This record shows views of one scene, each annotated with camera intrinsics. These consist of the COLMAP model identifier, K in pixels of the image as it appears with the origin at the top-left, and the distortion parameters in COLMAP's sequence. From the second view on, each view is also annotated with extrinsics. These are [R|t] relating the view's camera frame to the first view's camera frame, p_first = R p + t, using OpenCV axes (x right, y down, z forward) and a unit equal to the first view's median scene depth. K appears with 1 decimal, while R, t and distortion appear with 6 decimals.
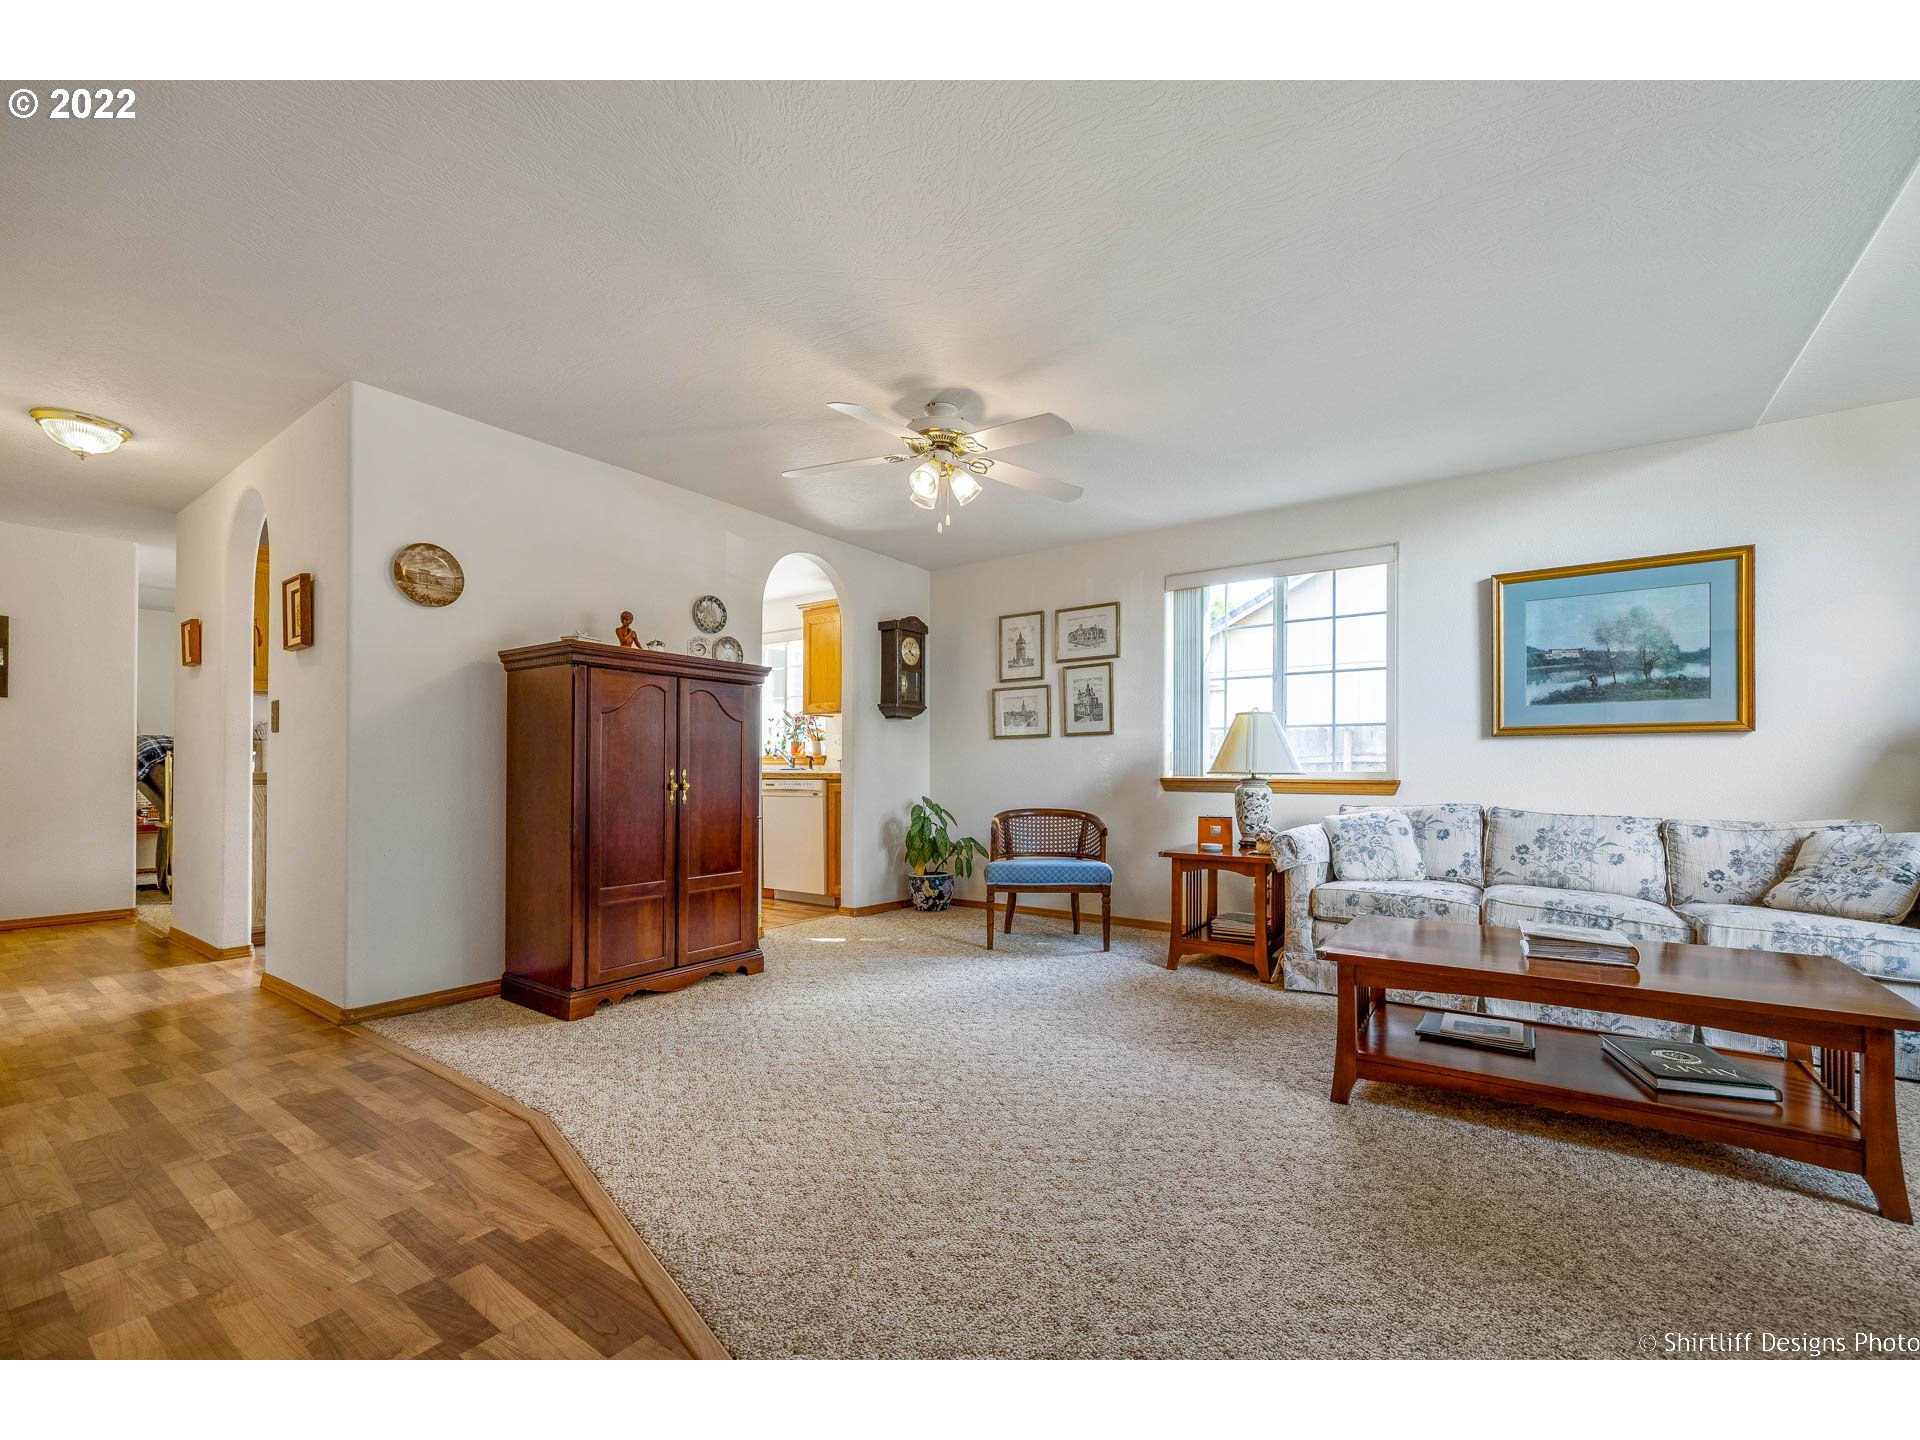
lens RADIAL K [[808.4, 0, 964.6], [0, 808.4, 764.6], [0, 0, 1]] dist [-0.022544, -0.000088]
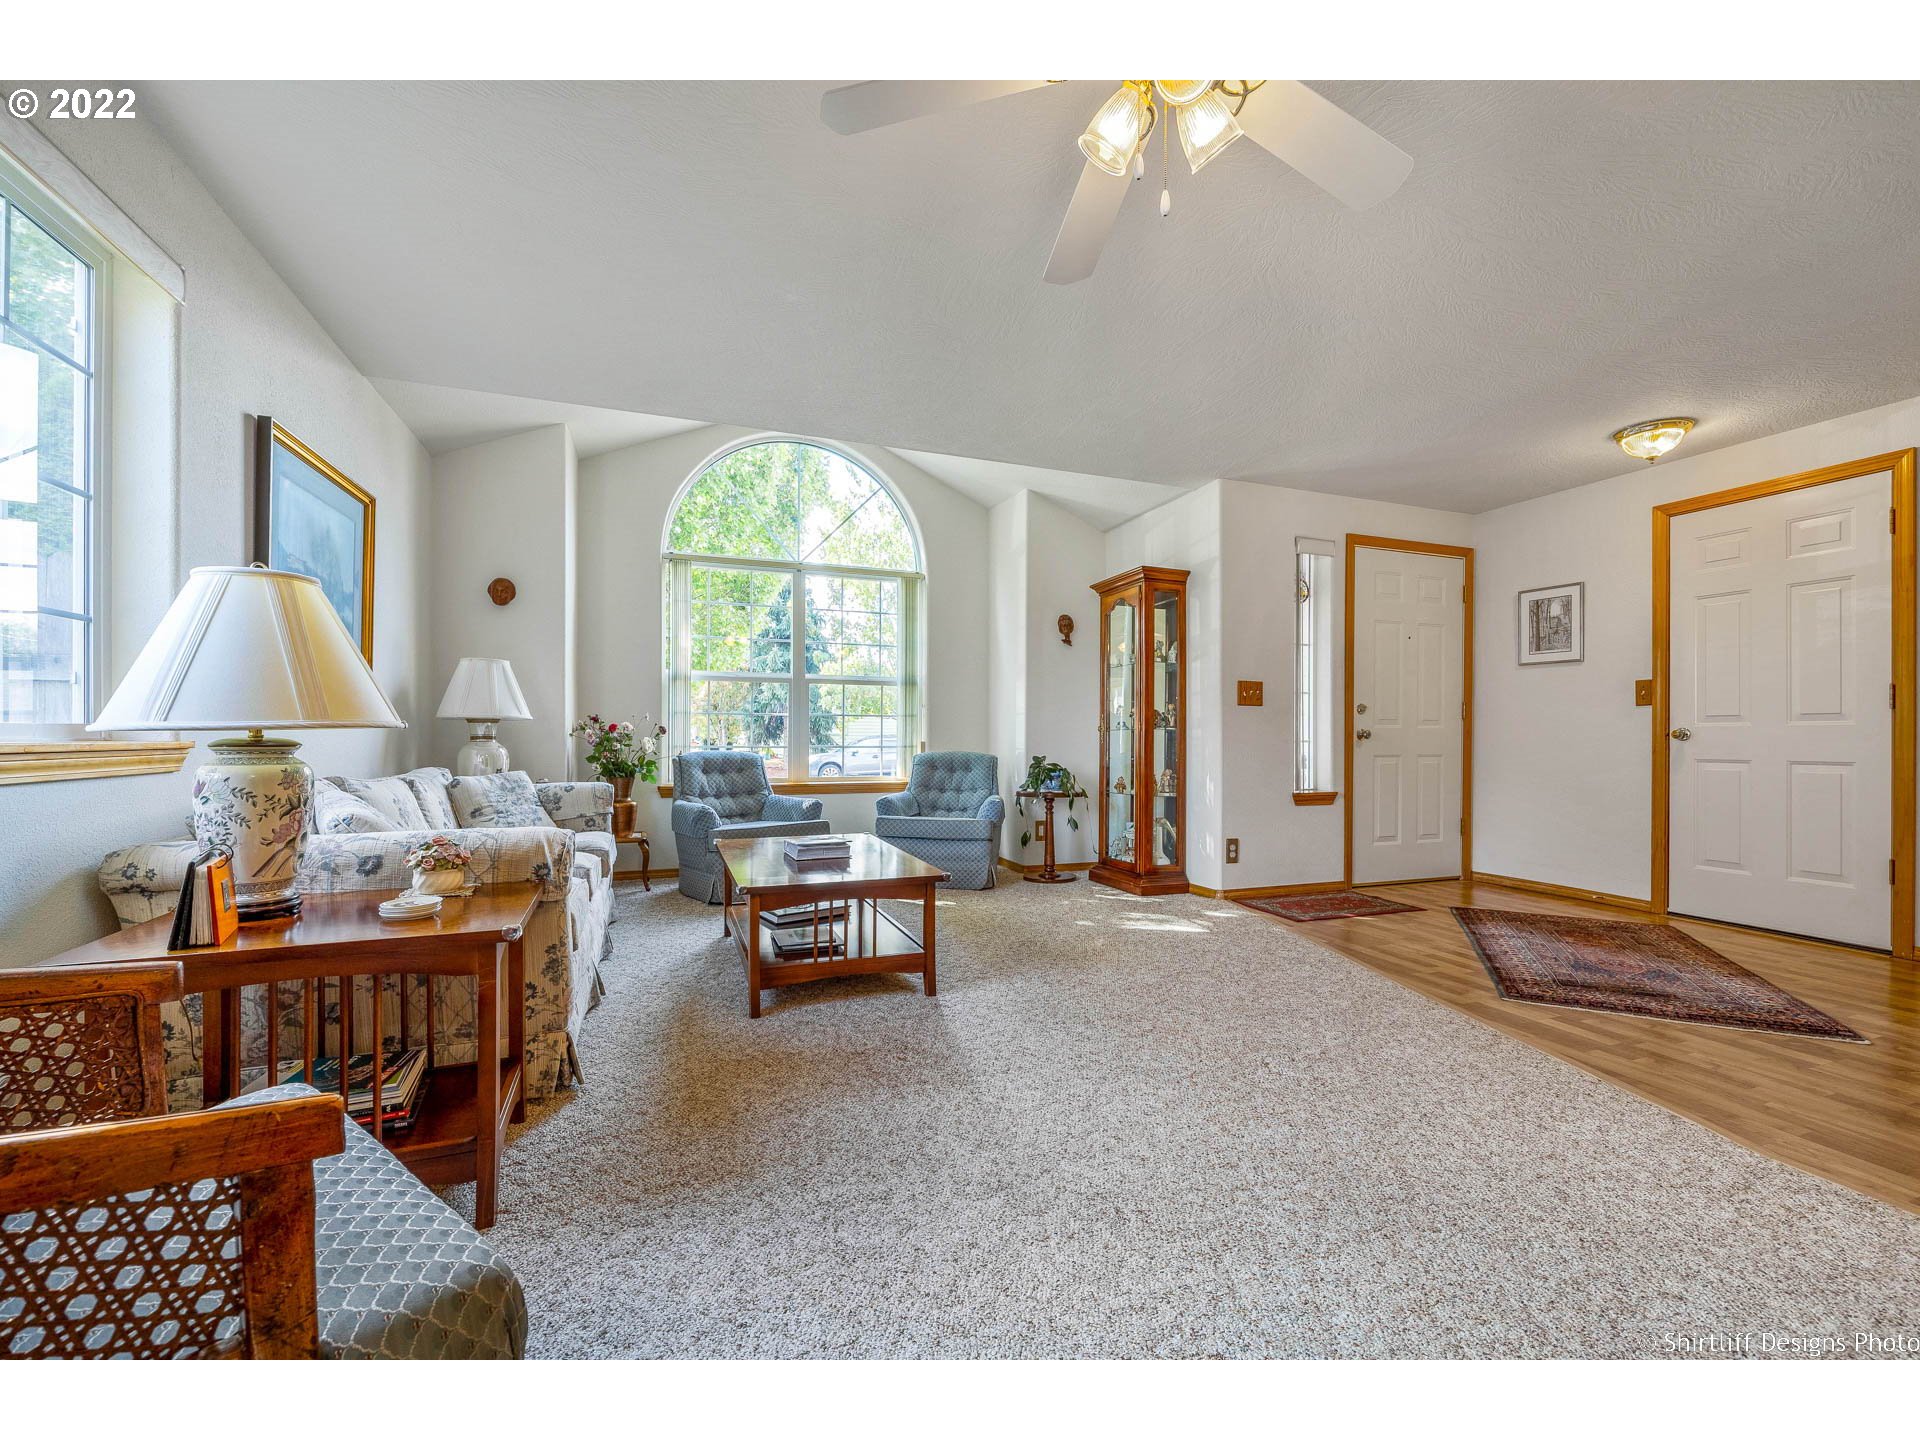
lens RADIAL K [[807.2, 0, 967.0], [0, 807.2, 733.5], [0, 0, 1]] dist [-0.001615, -0.000289]
pose [[-0.834674, -0.010548, 0.550643, -0.170831], [-0.014971, 0.999882, -0.003540, 0.010858], [-0.550541, -0.011198, -0.834733, 1.282085]]
